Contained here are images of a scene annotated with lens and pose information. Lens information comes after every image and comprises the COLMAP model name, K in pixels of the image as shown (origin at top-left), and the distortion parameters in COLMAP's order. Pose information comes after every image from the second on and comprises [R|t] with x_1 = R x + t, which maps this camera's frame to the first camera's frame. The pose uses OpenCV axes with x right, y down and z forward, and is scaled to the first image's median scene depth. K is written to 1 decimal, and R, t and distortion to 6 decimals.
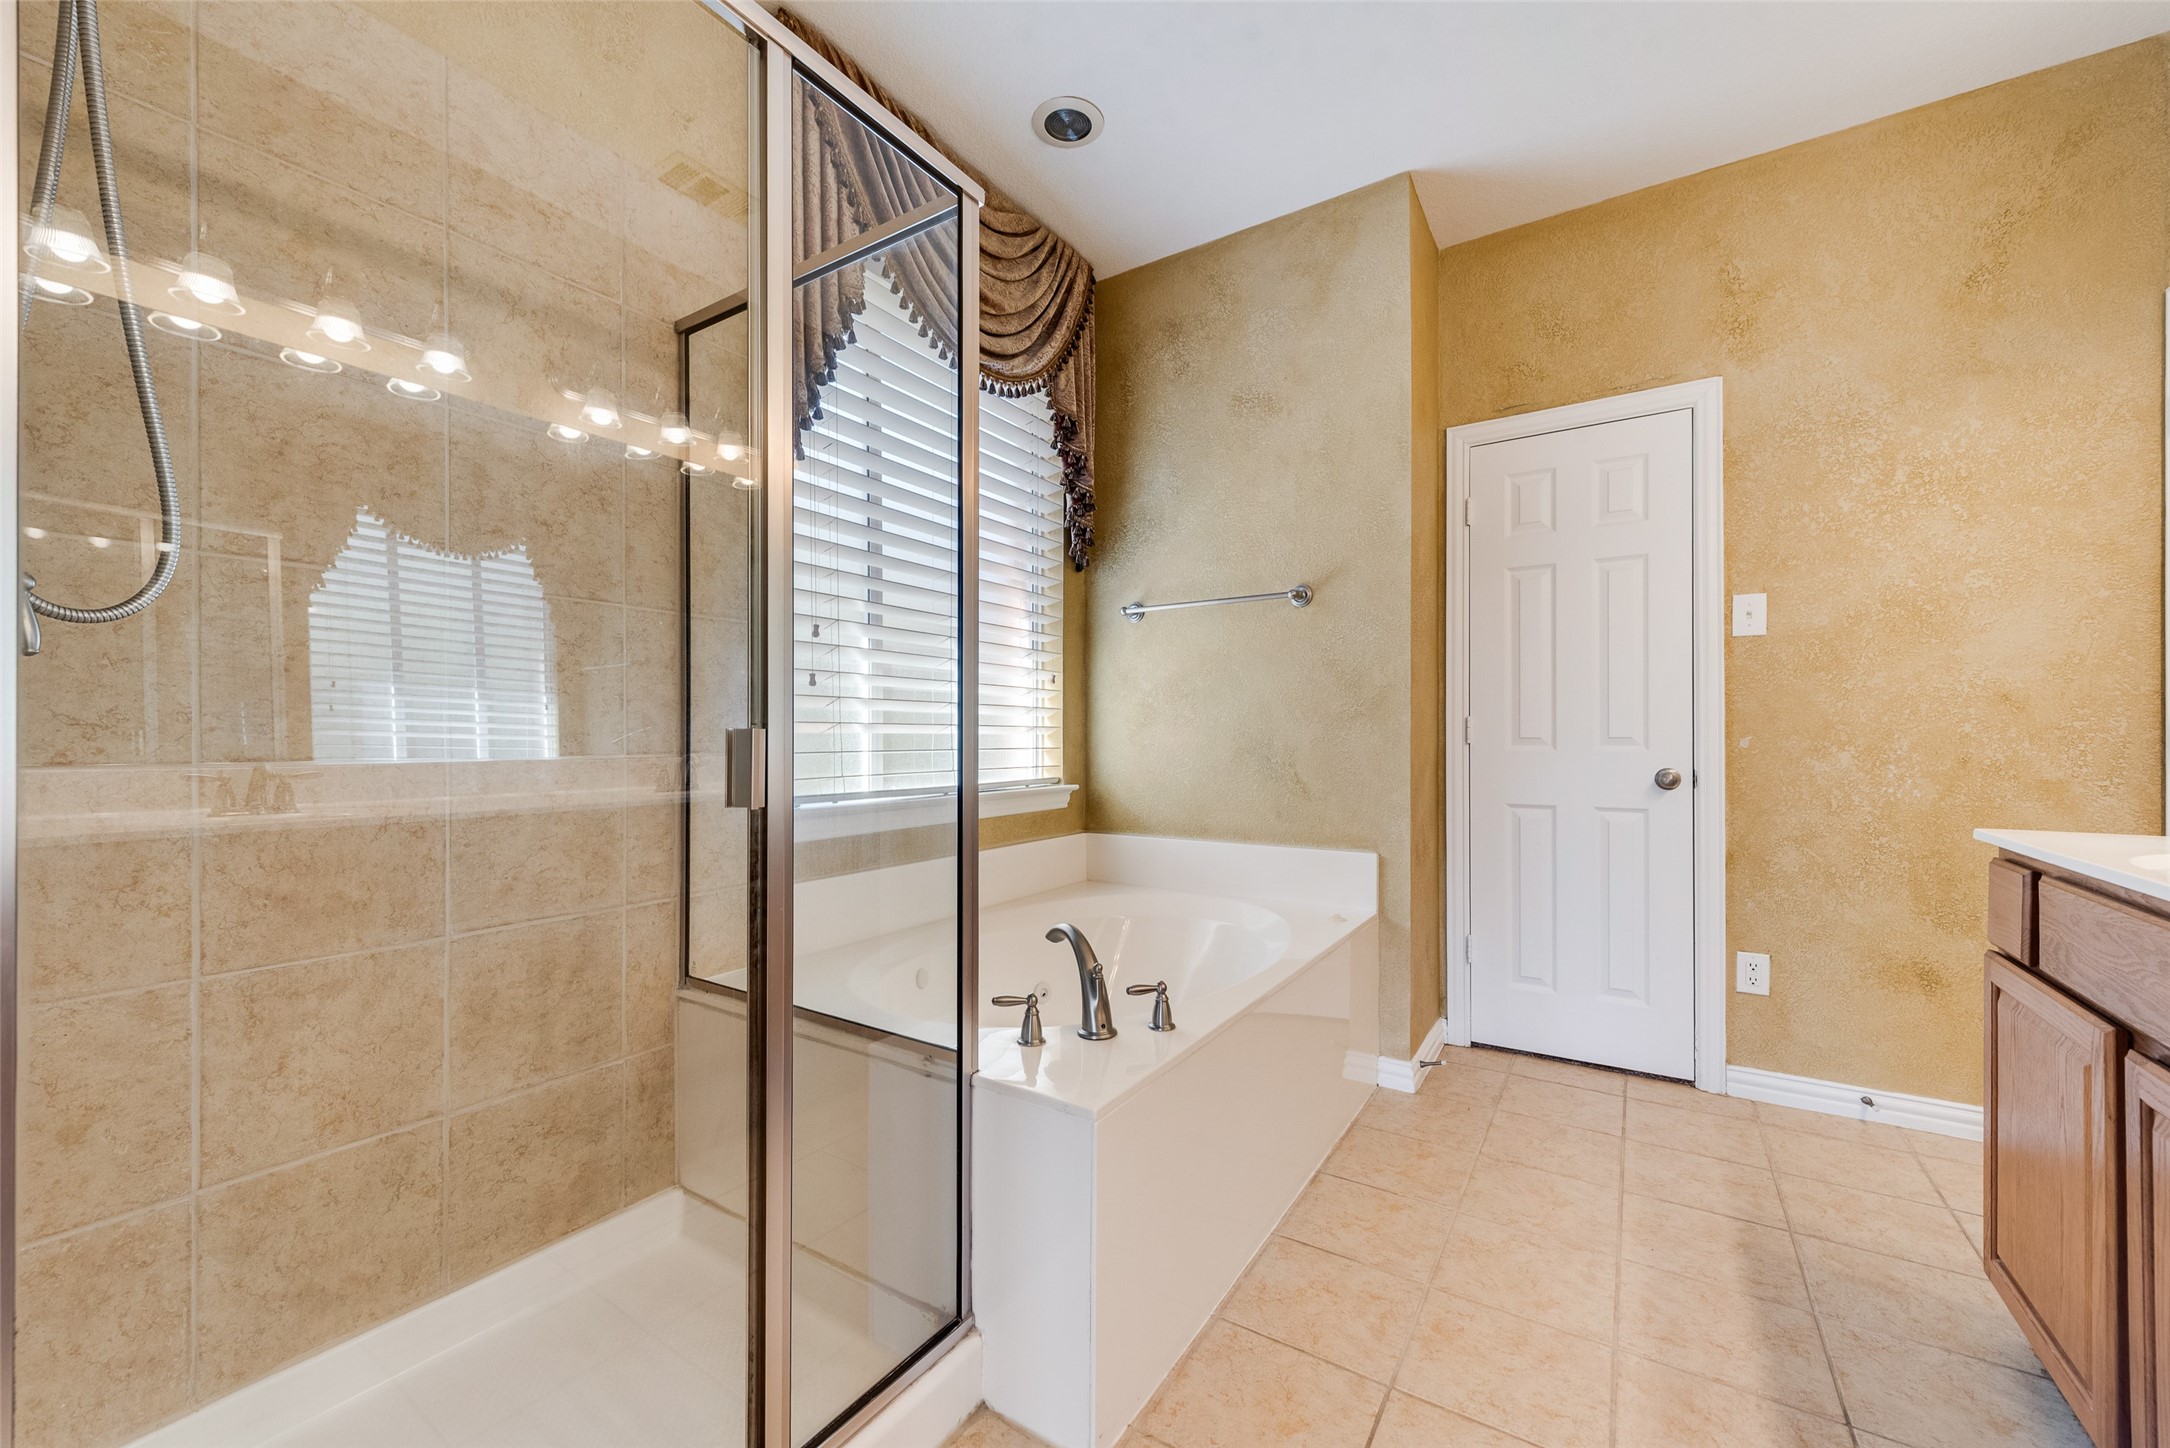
lens RADIAL K [[856.5, 0, 1078.0], [0, 856.5, 733.2], [0, 0, 1]] dist [0.008819, -0.001499]
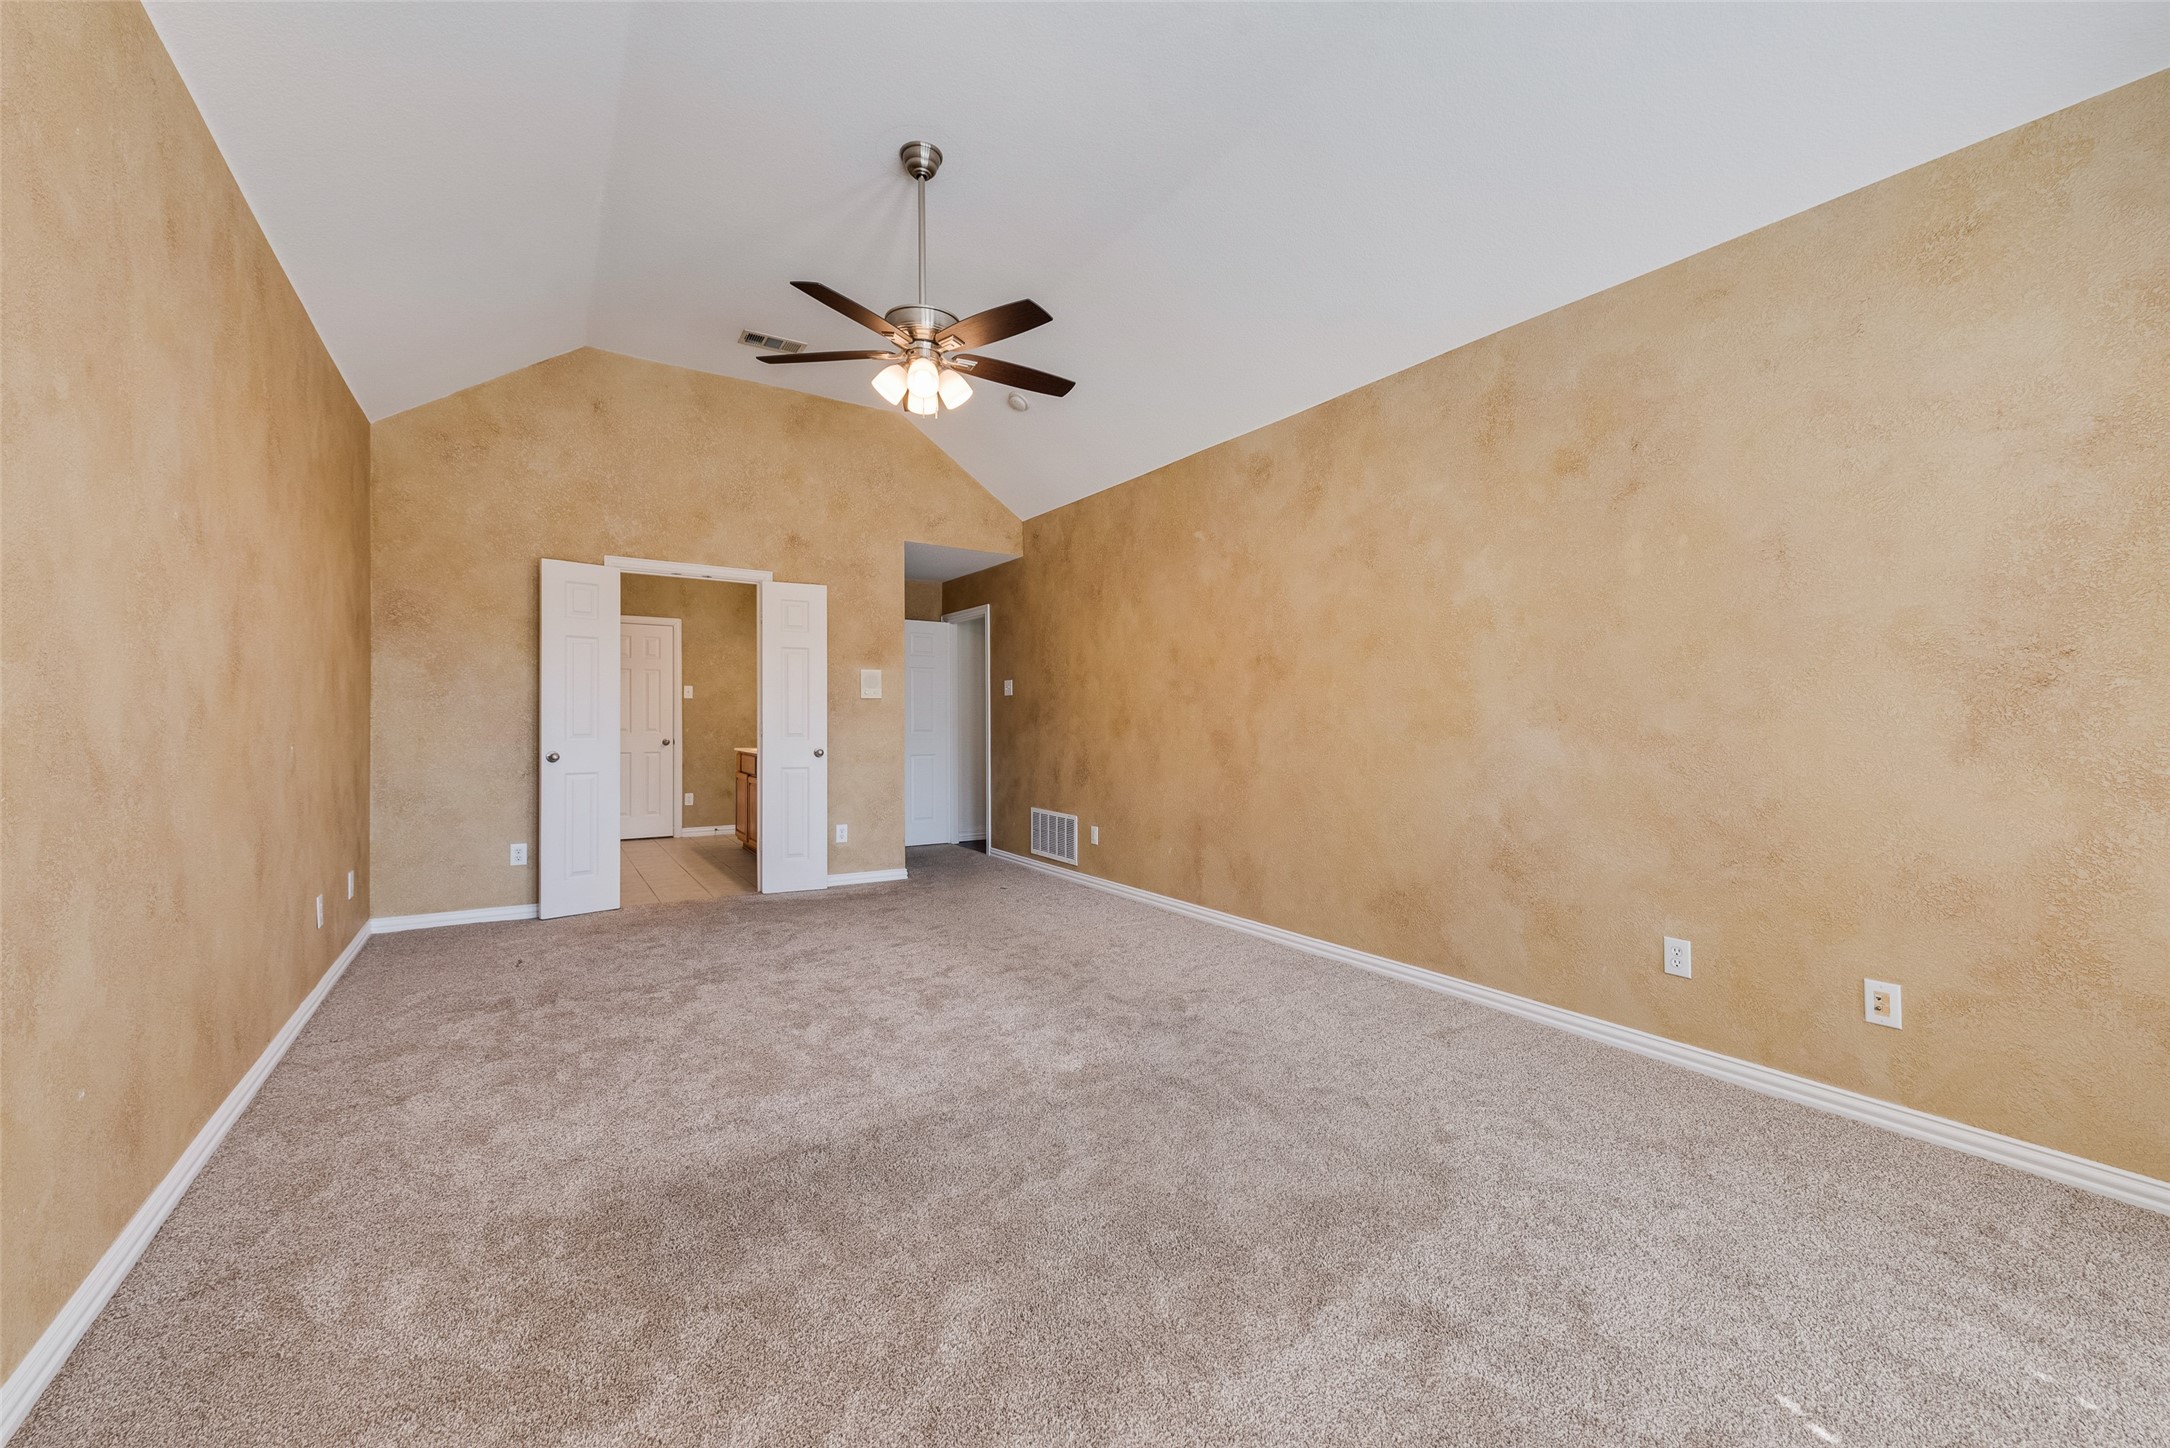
lens RADIAL K [[856.5, 0, 1083.0], [0, 856.5, 719.7], [0, 0, 1]] dist [0.008819, -0.001499]
pose [[0.402853, -0.001666, 0.915263, -1.648278], [-0.000995, 0.999997, 0.002258, -0.039008], [-0.915264, -0.001820, 0.402850, -1.741746]]
